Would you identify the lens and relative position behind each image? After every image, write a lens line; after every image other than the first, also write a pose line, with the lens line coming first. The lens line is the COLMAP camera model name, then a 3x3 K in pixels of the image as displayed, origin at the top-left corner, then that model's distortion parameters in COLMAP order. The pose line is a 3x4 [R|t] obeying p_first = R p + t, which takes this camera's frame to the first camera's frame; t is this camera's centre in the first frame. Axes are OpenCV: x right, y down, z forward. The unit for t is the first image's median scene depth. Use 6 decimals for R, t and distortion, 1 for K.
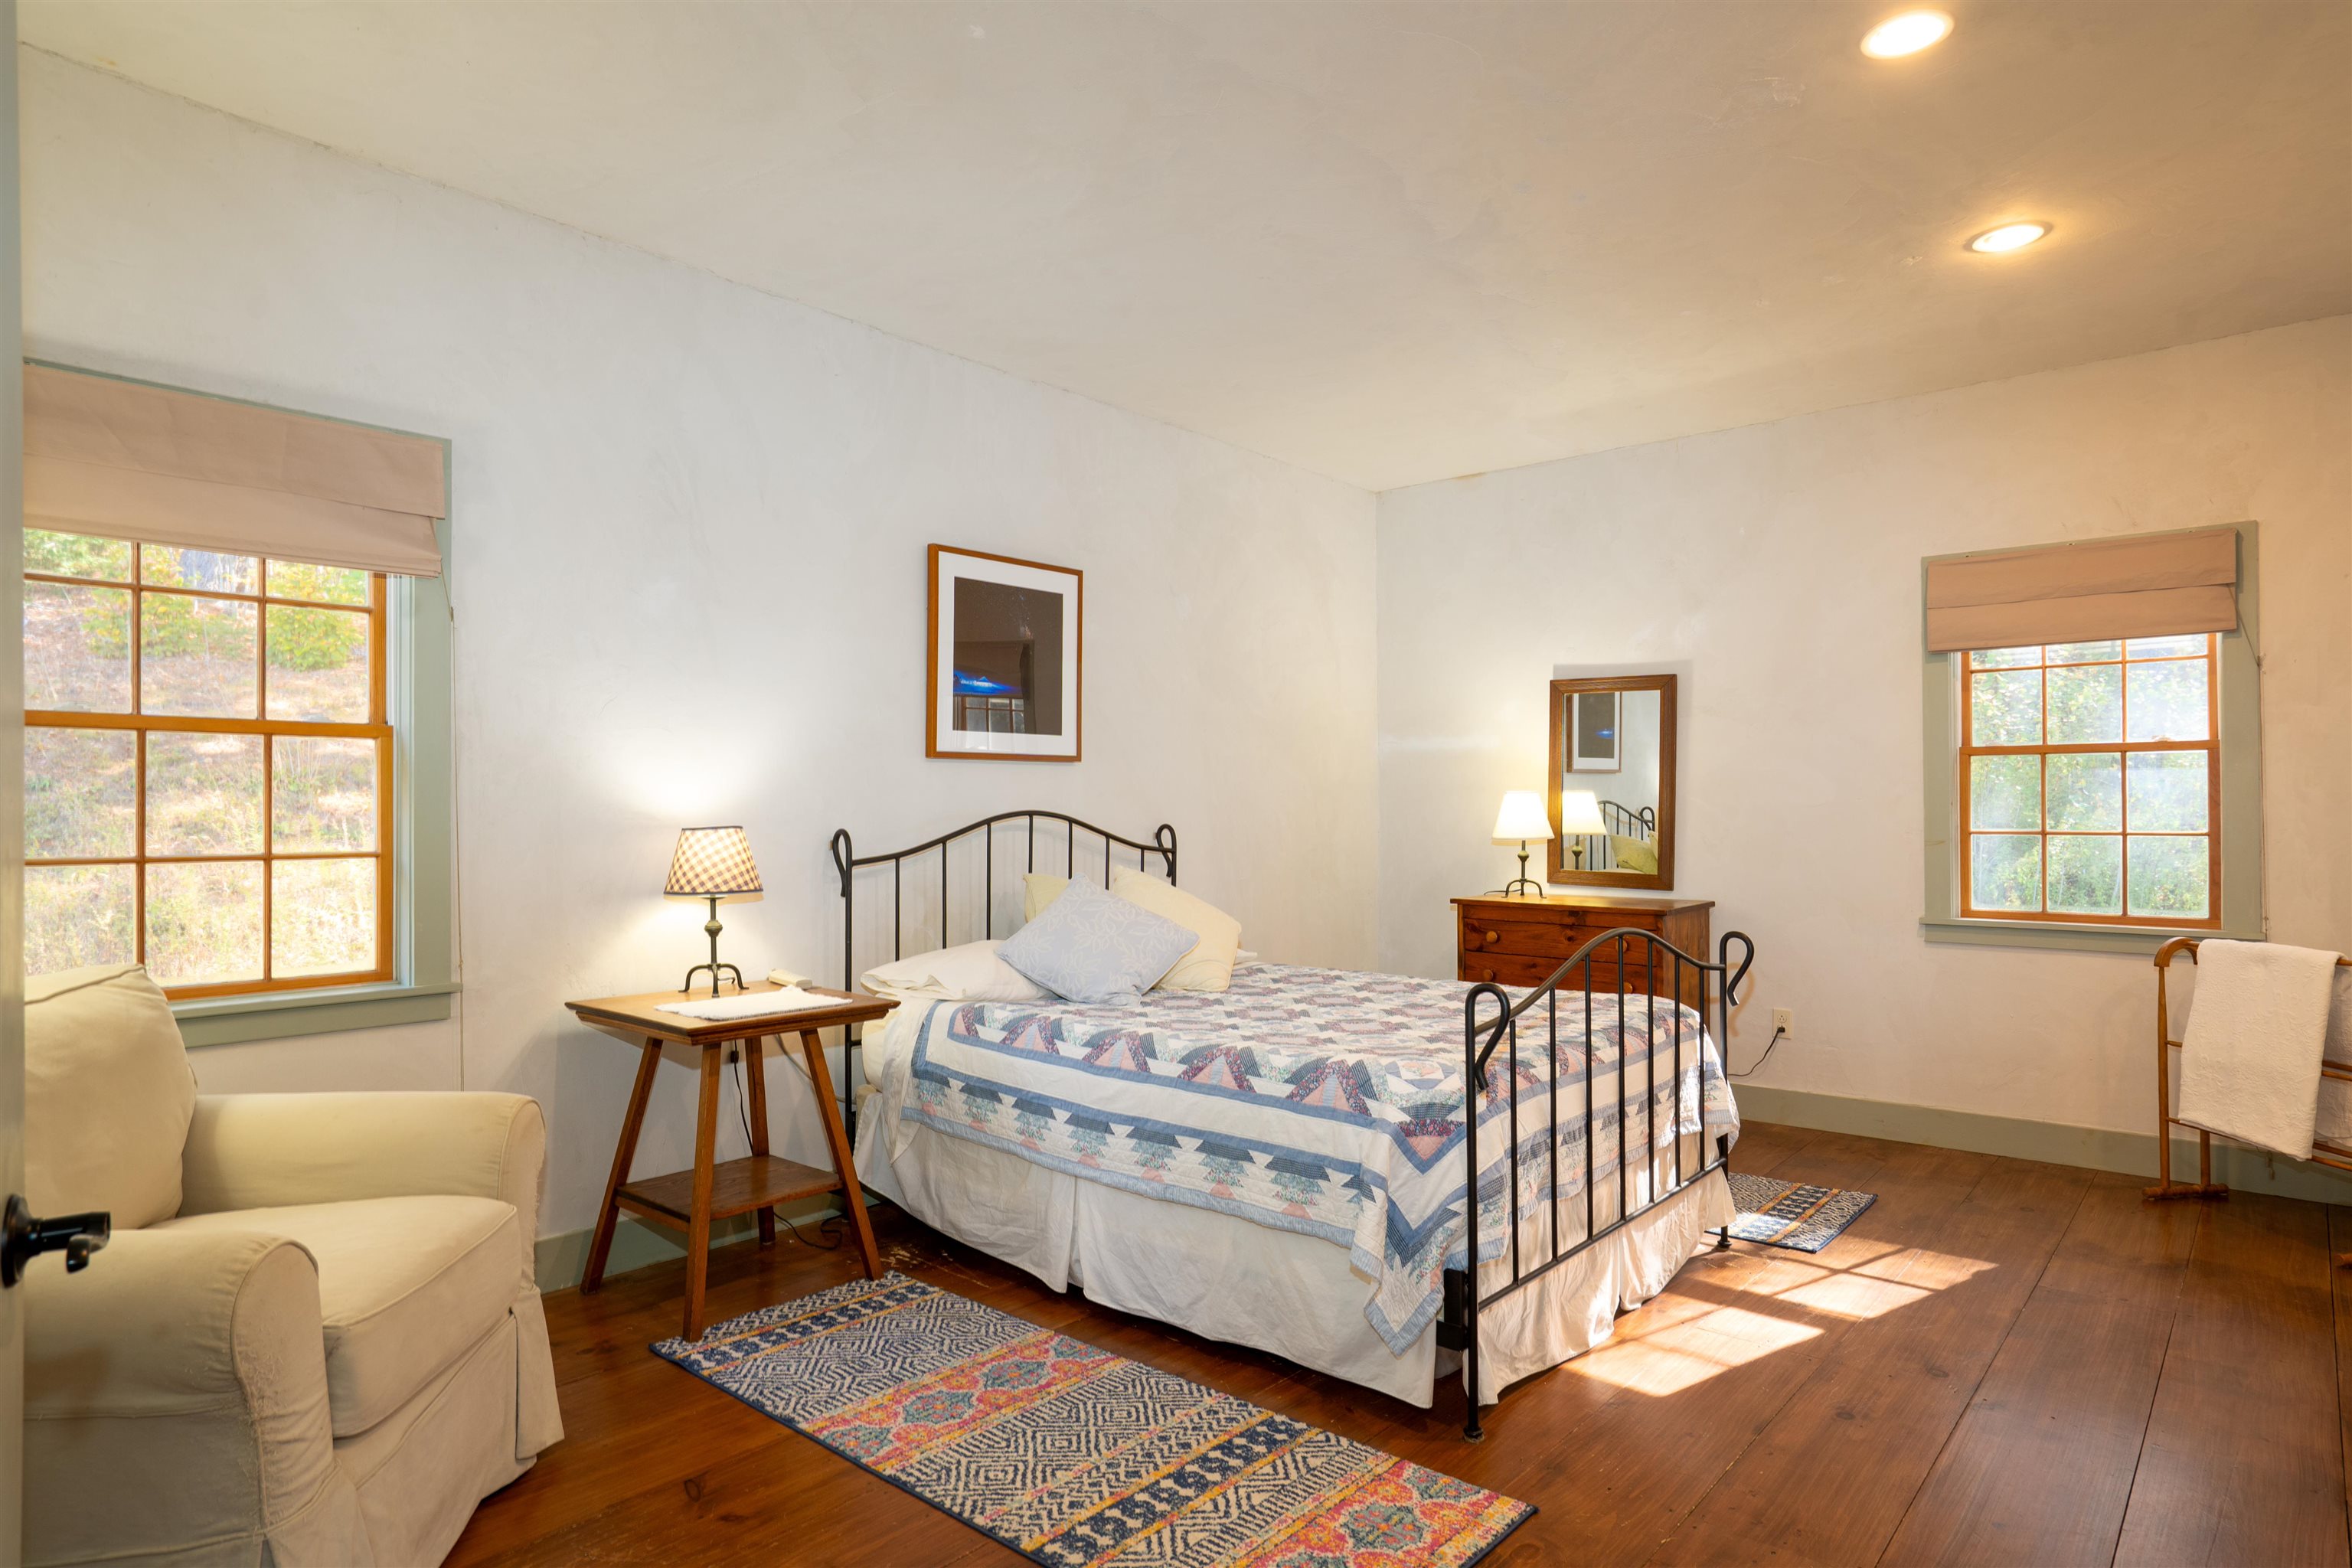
lens RADIAL K [[1309.3, 0, 1166.6], [0, 1309.3, 795.3], [0, 0, 1]] dist [-0.028308, 0.000224]
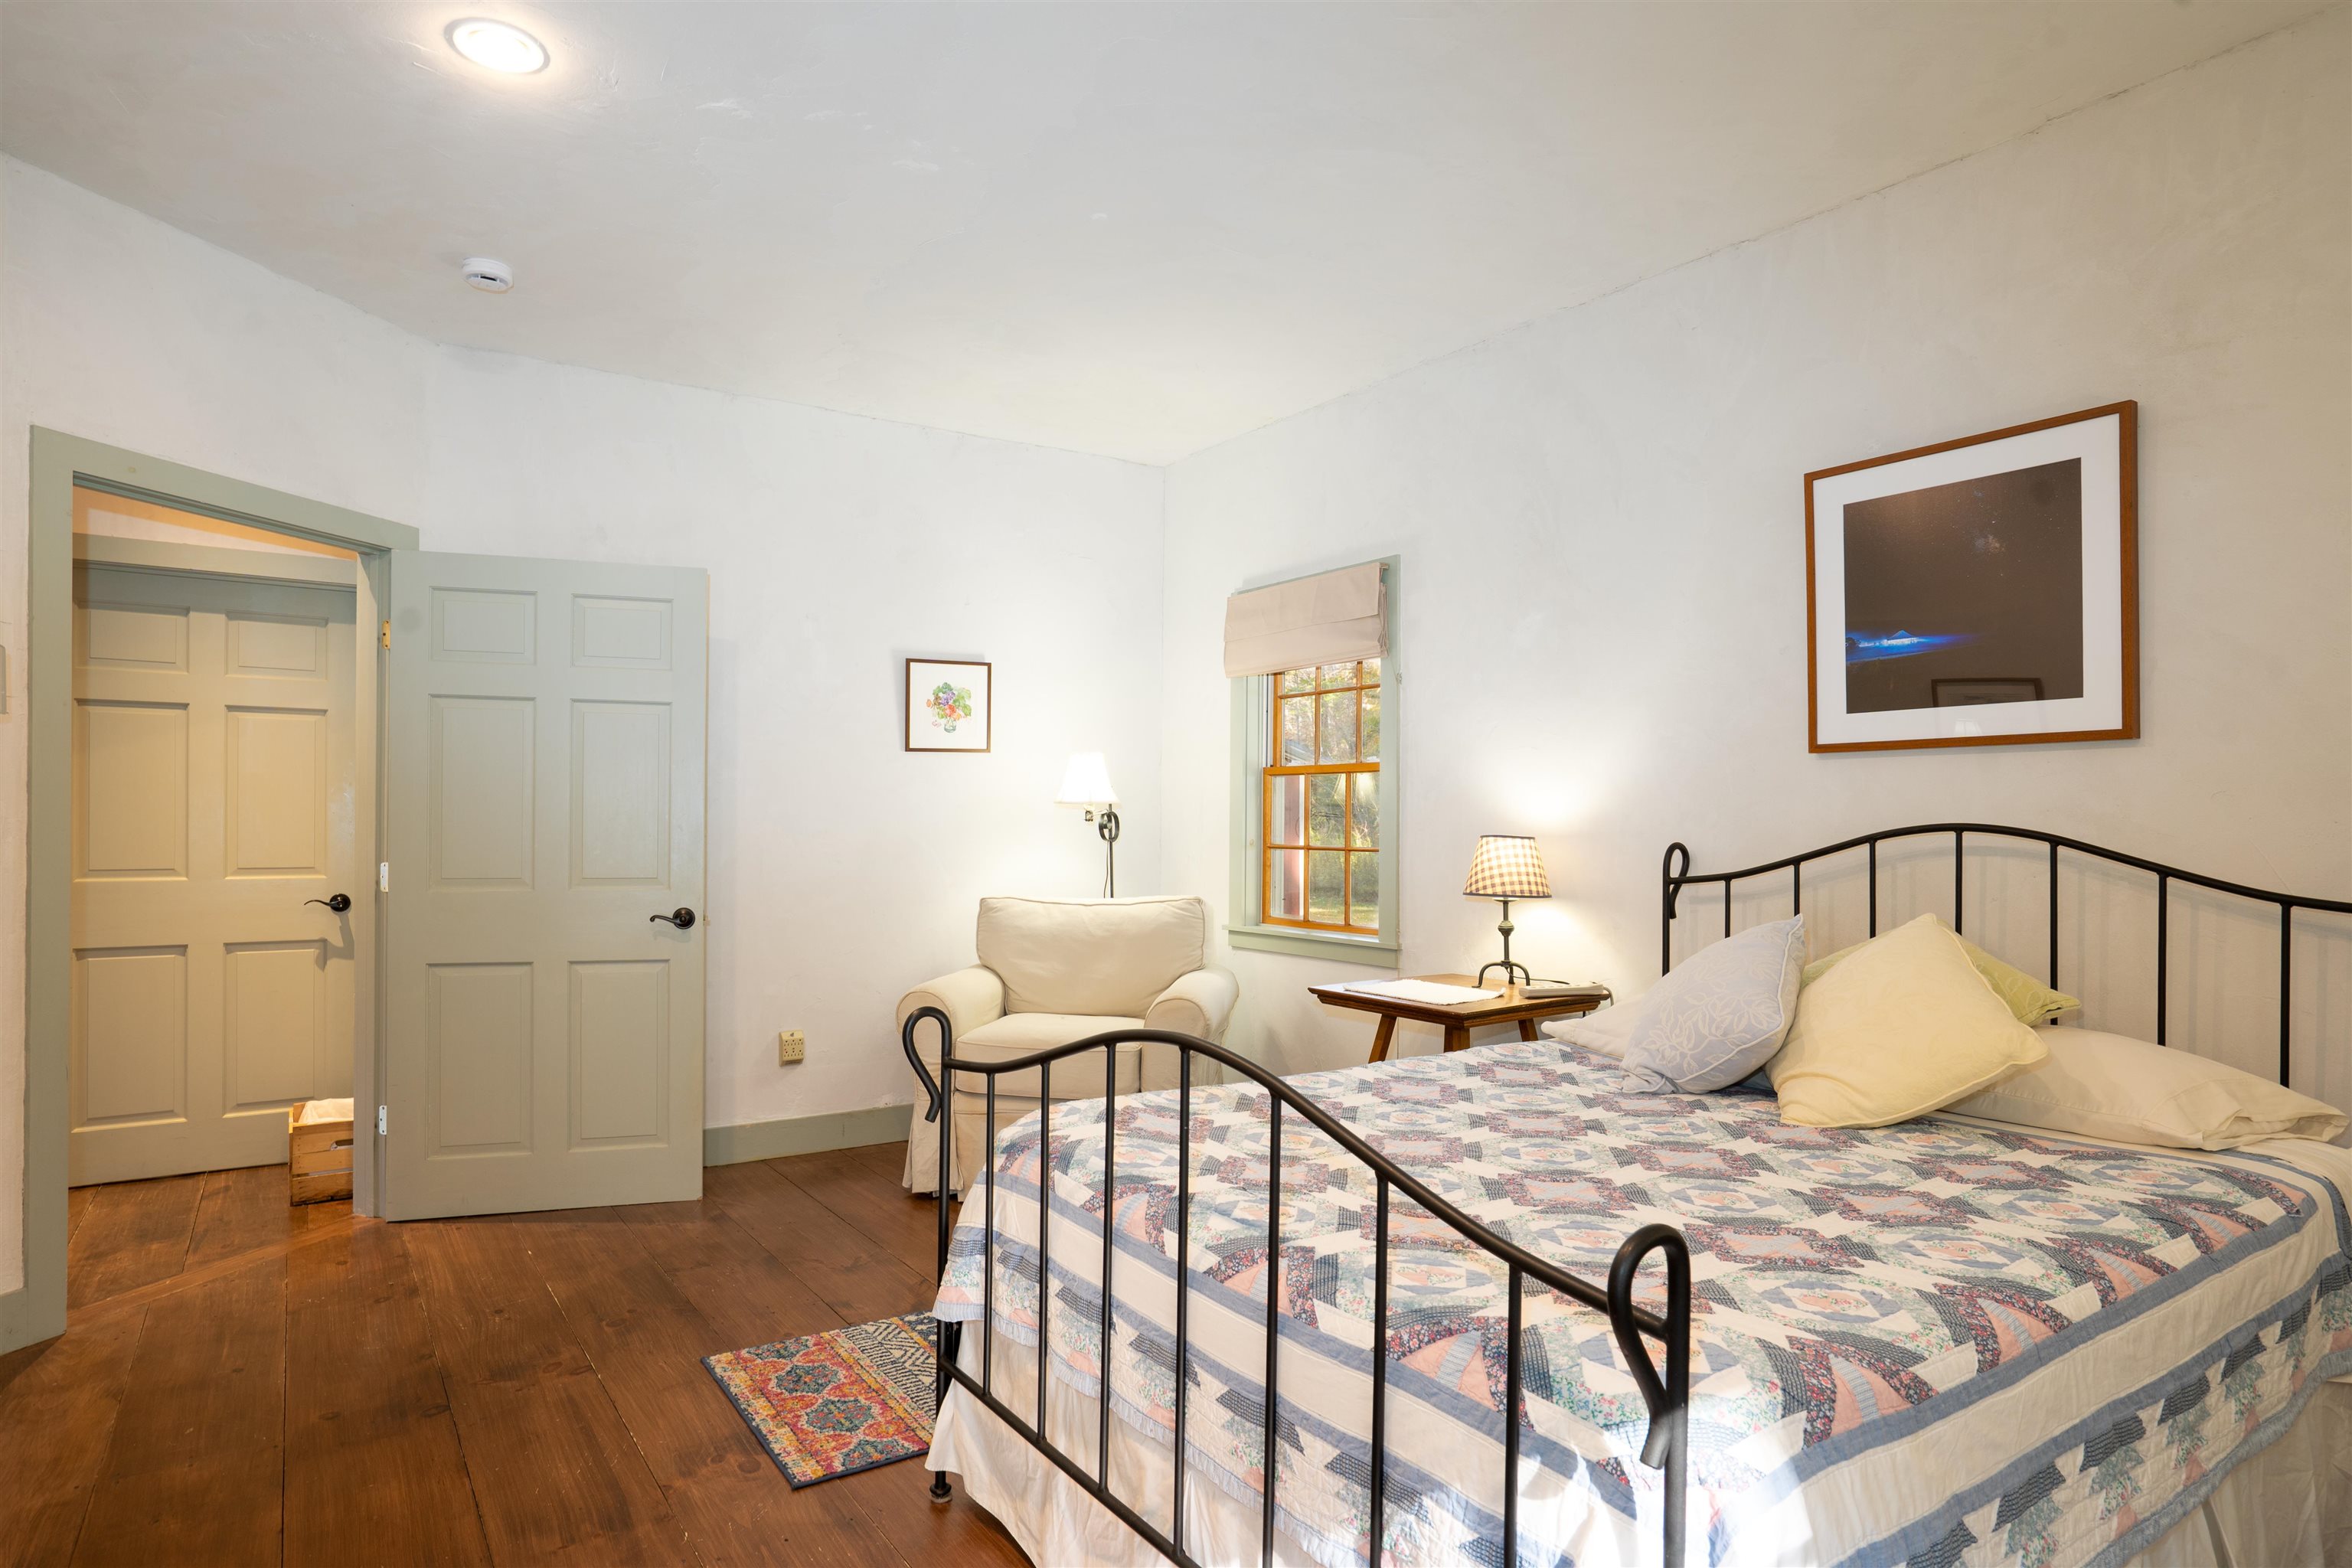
lens RADIAL K [[1309.3, 0, 1166.1], [0, 1309.3, 796.9], [0, 0, 1]] dist [-0.028308, 0.000224]
pose [[-0.252899, -0.015976, -0.967361, 0.700673], [0.008169, 0.999793, -0.018648, 0.008335], [0.967458, -0.012618, -0.252717, 0.888937]]
